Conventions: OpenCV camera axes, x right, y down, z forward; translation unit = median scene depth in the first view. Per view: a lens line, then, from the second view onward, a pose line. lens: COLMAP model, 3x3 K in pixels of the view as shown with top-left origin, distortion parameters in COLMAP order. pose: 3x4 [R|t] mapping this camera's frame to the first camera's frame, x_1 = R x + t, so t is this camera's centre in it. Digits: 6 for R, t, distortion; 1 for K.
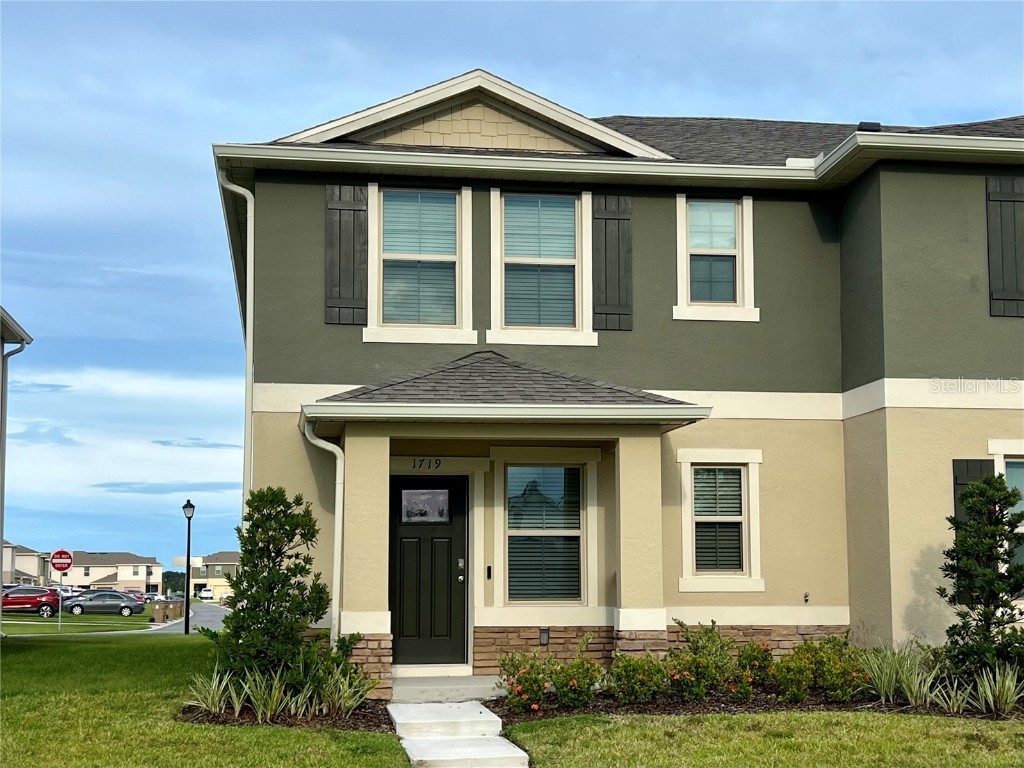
lens RADIAL K [[1380.7, 0, 512.0], [0, 1380.7, 384.0], [0, 0, 1]] dist [-0.142450, 1.595909]
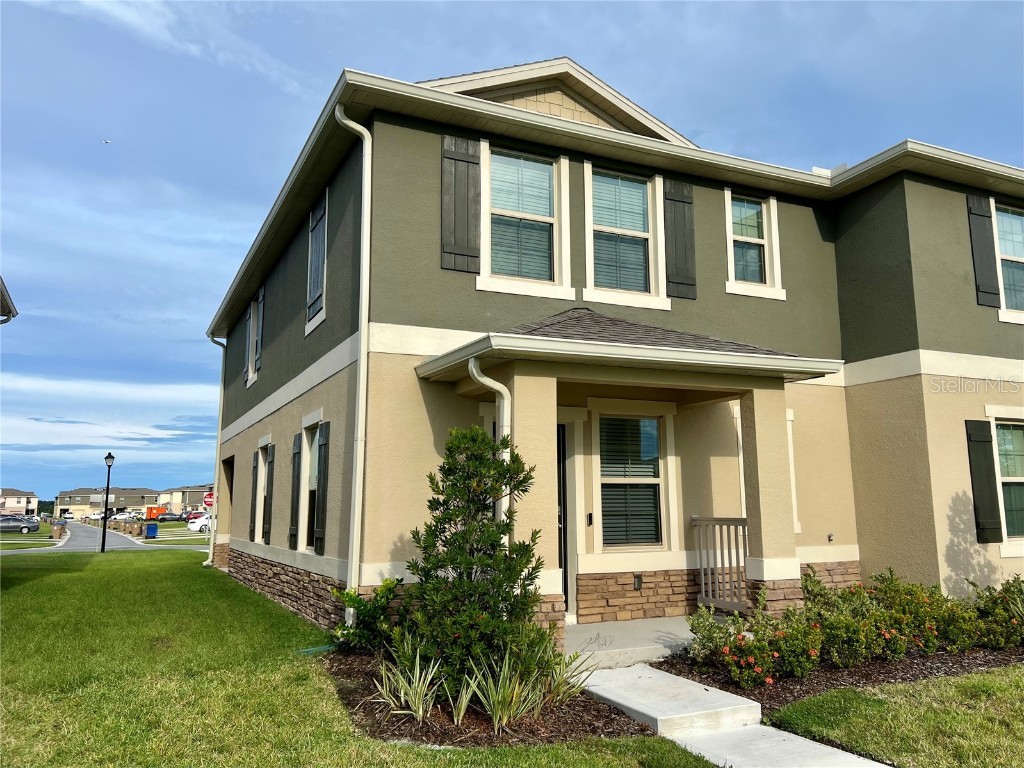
lens RADIAL K [[772.7, 0, 511.9], [0, 772.7, 343.0], [0, 0, 1]] dist [0.015094, 0.000810]
pose [[0.957376, 0.053223, 0.283898, -0.239364], [-0.035065, 0.997023, -0.068665, 0.046056], [-0.286708, 0.055783, 0.956393, 0.447893]]
